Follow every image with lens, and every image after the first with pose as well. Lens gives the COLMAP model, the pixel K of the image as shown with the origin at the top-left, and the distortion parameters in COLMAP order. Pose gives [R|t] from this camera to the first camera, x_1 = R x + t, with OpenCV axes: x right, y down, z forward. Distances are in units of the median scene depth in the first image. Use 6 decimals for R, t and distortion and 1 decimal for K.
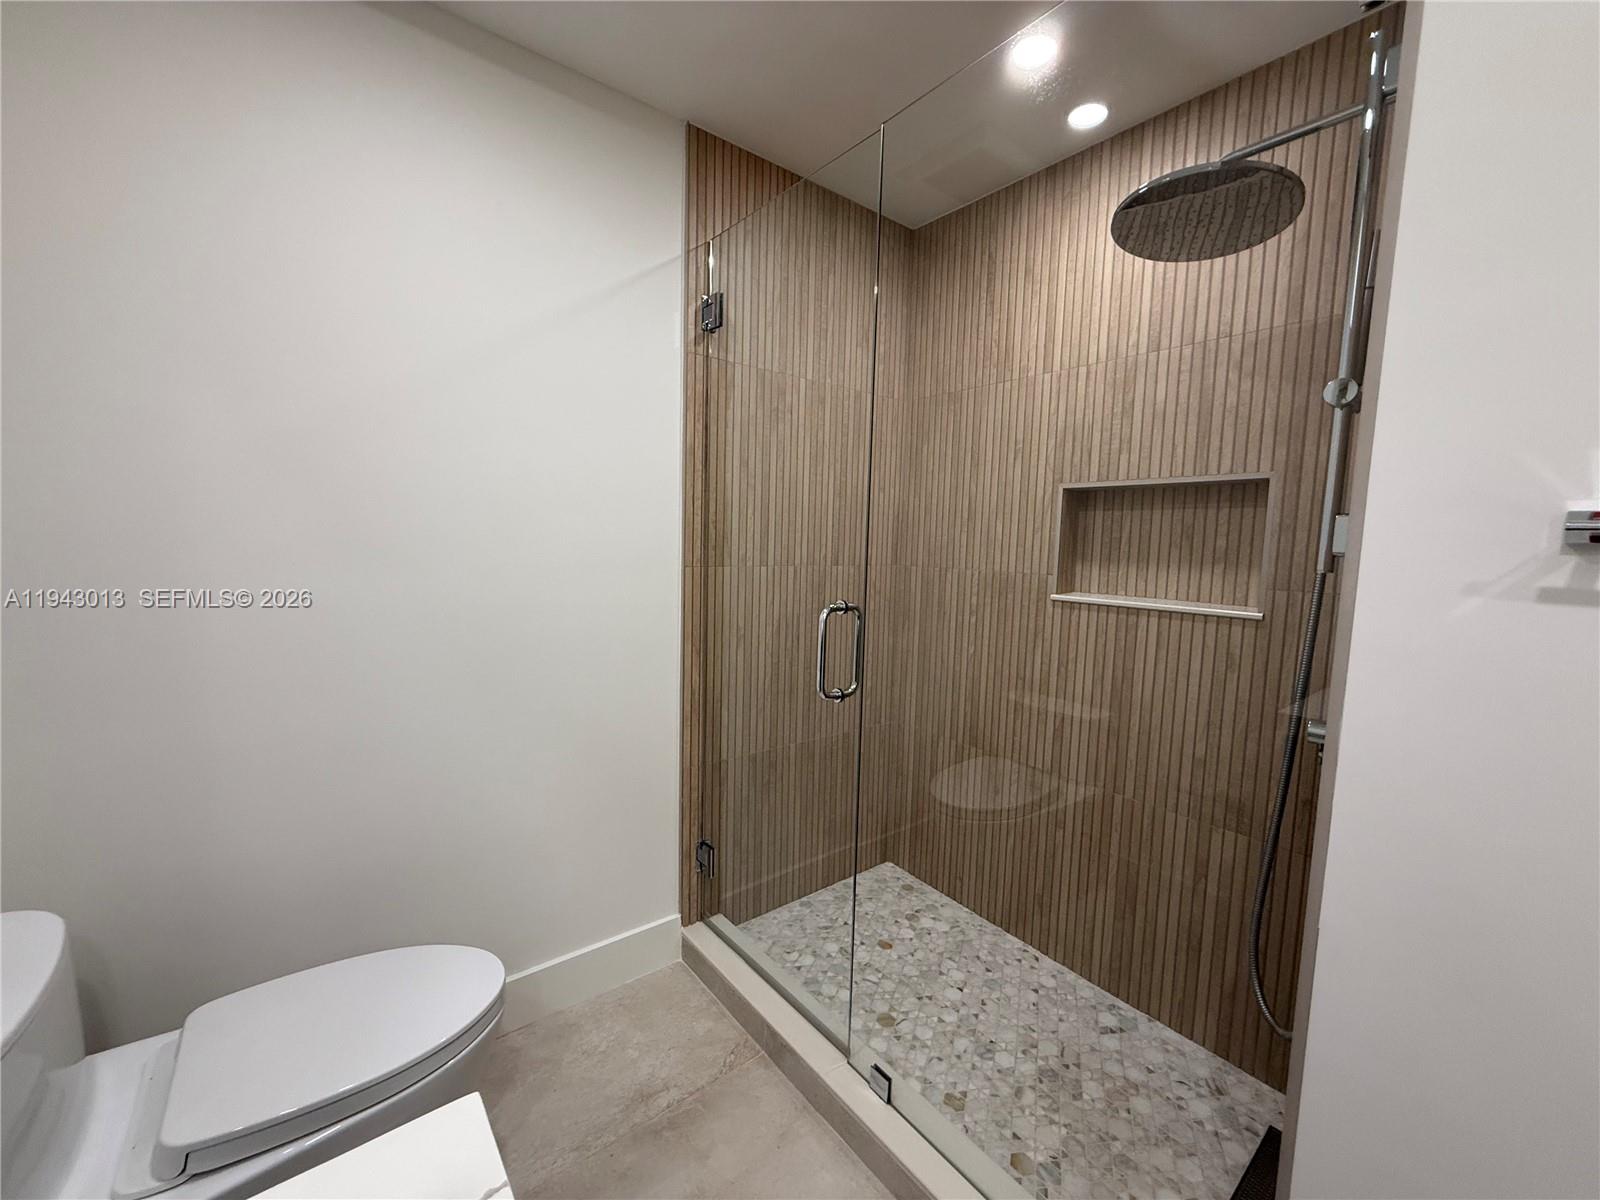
lens RADIAL K [[640.6, 0, 799.9], [0, 640.6, 602.1], [0, 0, 1]] dist [0.001017, 0.000276]
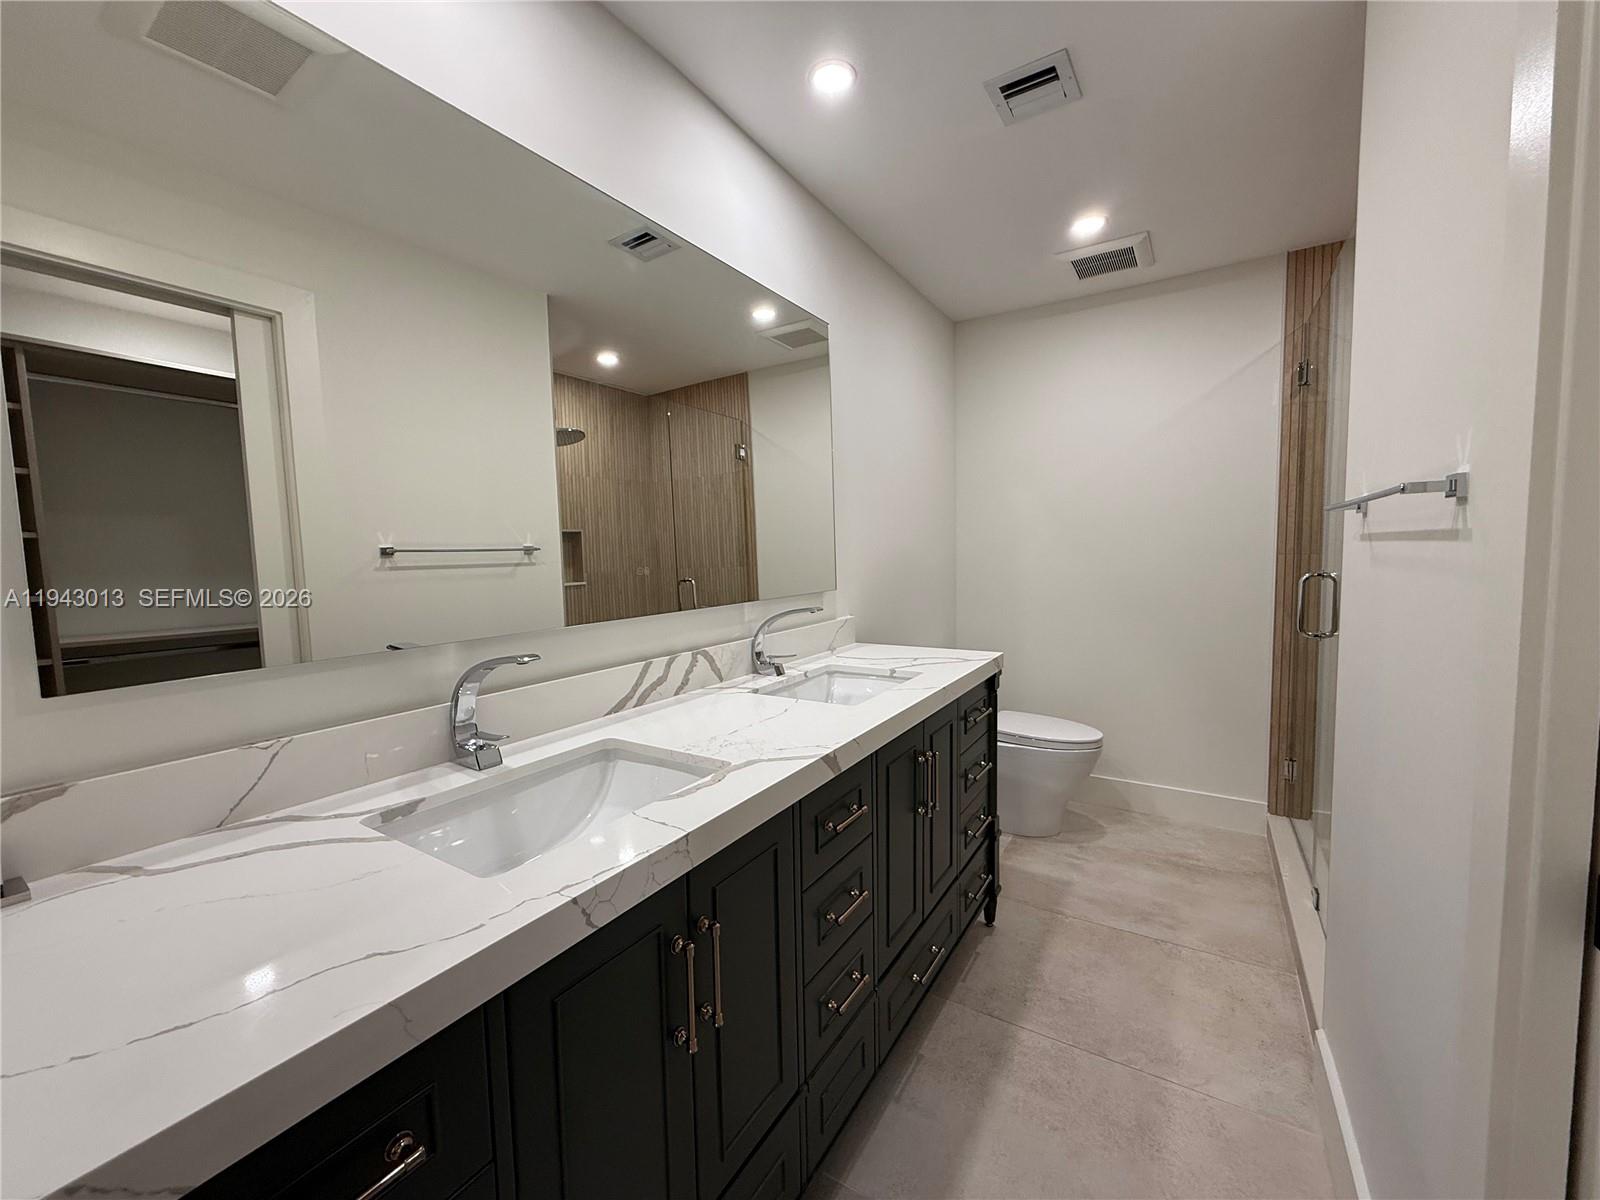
lens RADIAL K [[640.6, 0, 798.5], [0, 640.6, 599.2], [0, 0, 1]] dist [0.001017, 0.000276]
pose [[0.351237, 0.040959, -0.935390, 0.790760], [-0.059636, 0.997993, 0.021306, 0.078989], [0.934385, 0.048300, 0.352975, -0.499503]]
